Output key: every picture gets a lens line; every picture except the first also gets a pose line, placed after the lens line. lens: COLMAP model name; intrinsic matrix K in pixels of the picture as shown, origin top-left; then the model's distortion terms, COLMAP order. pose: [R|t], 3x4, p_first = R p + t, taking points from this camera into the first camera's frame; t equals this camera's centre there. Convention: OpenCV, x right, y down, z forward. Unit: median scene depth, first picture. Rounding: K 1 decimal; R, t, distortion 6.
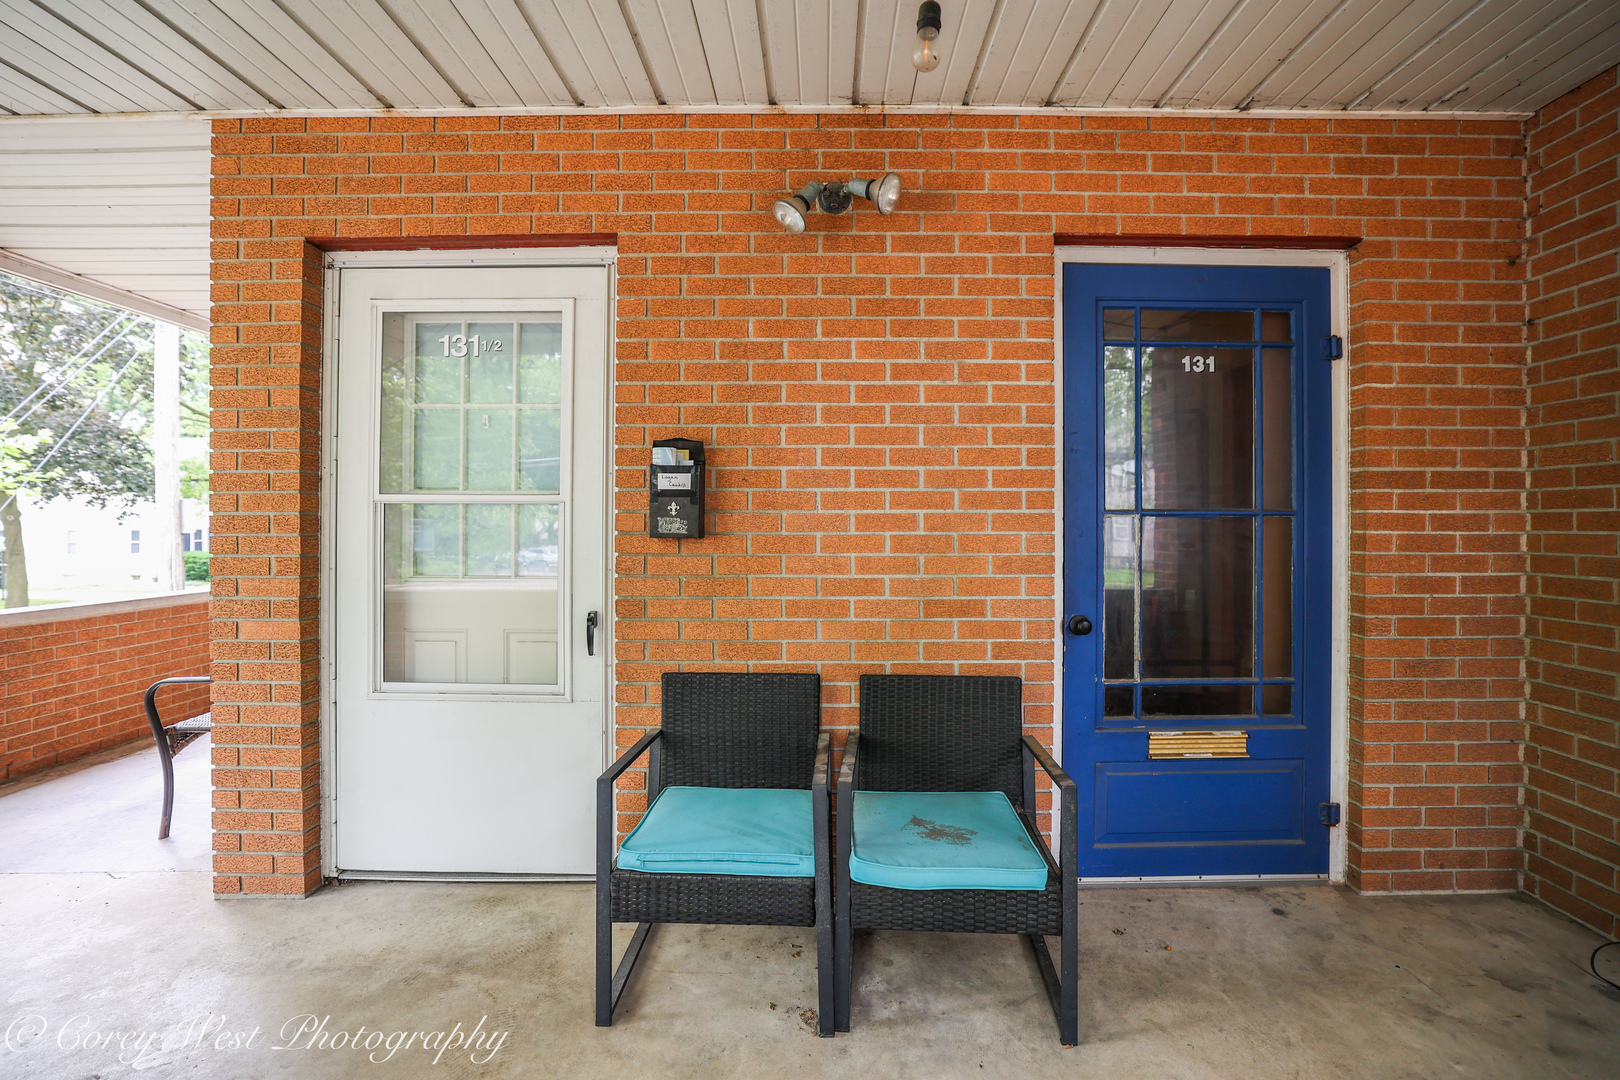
lens RADIAL K [[698.1, 0, 810.0], [0, 698.1, 540.0], [0, 0, 1]] dist [-0.018914, 0.000080]
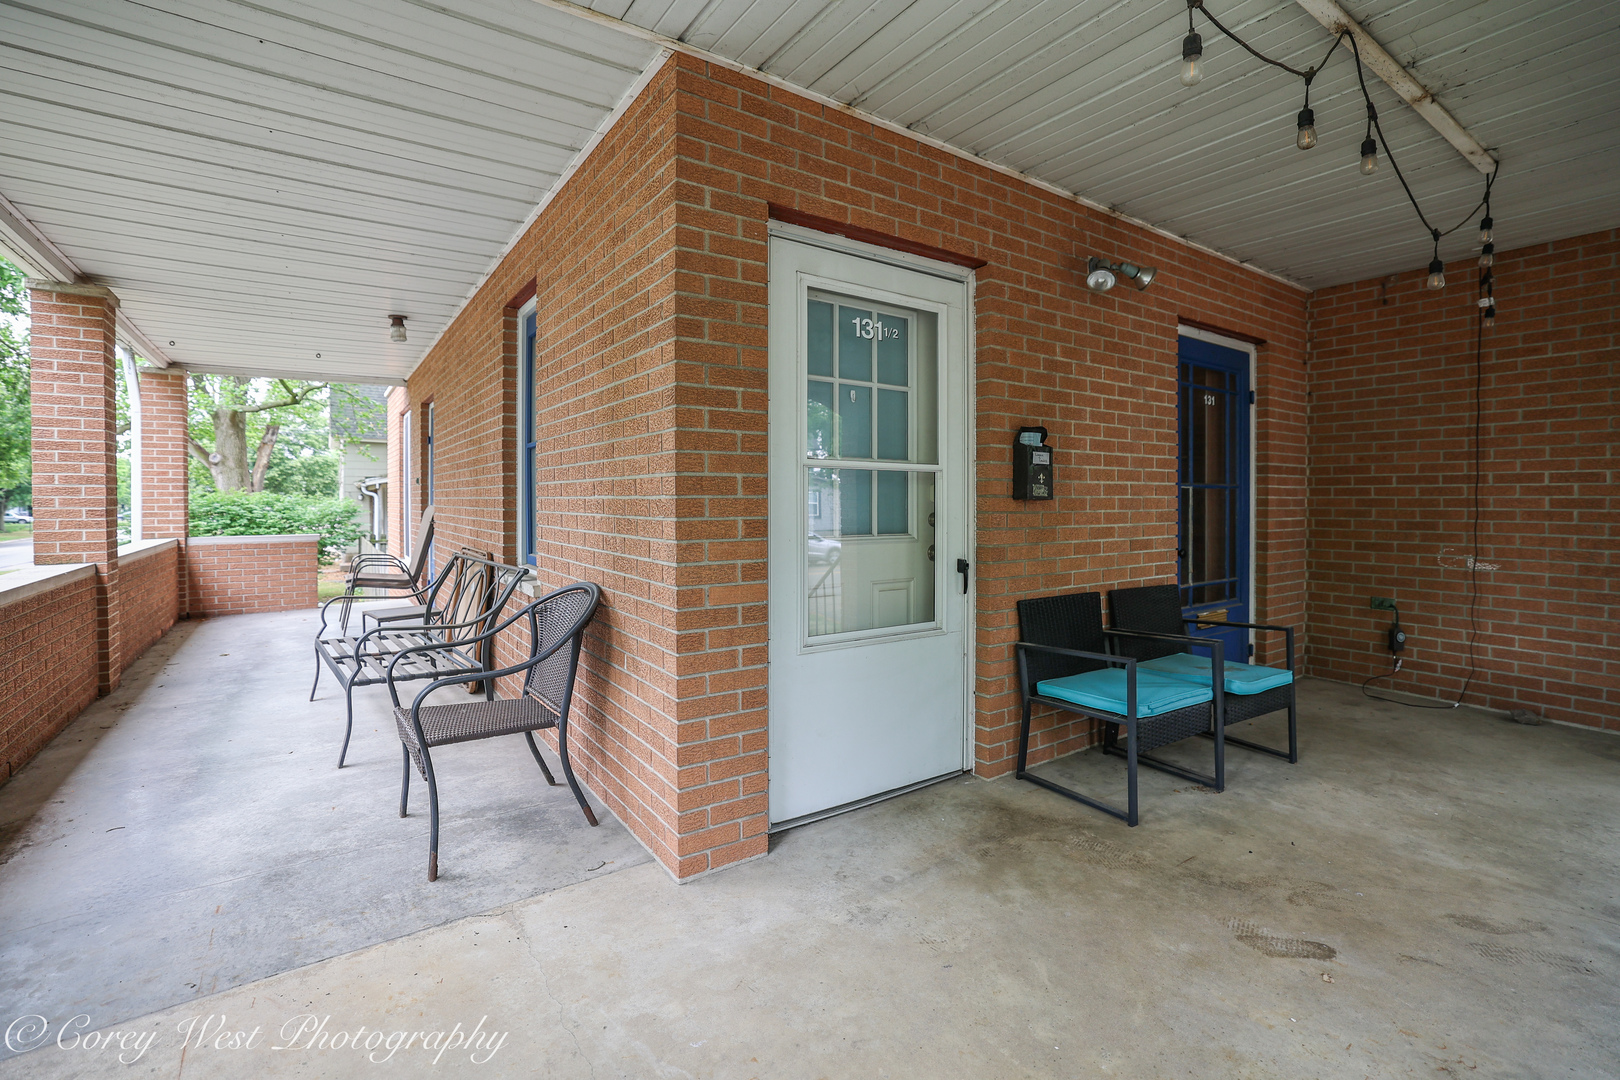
lens RADIAL K [[719.5, 0, 813.0], [0, 719.5, 514.7], [0, 0, 1]] dist [-0.001748, -0.000213]
pose [[0.817013, -0.011117, 0.576512, -1.333398], [0.006059, 0.999924, 0.010695, 0.008179], [-0.576588, -0.005244, 0.817019, 0.101286]]
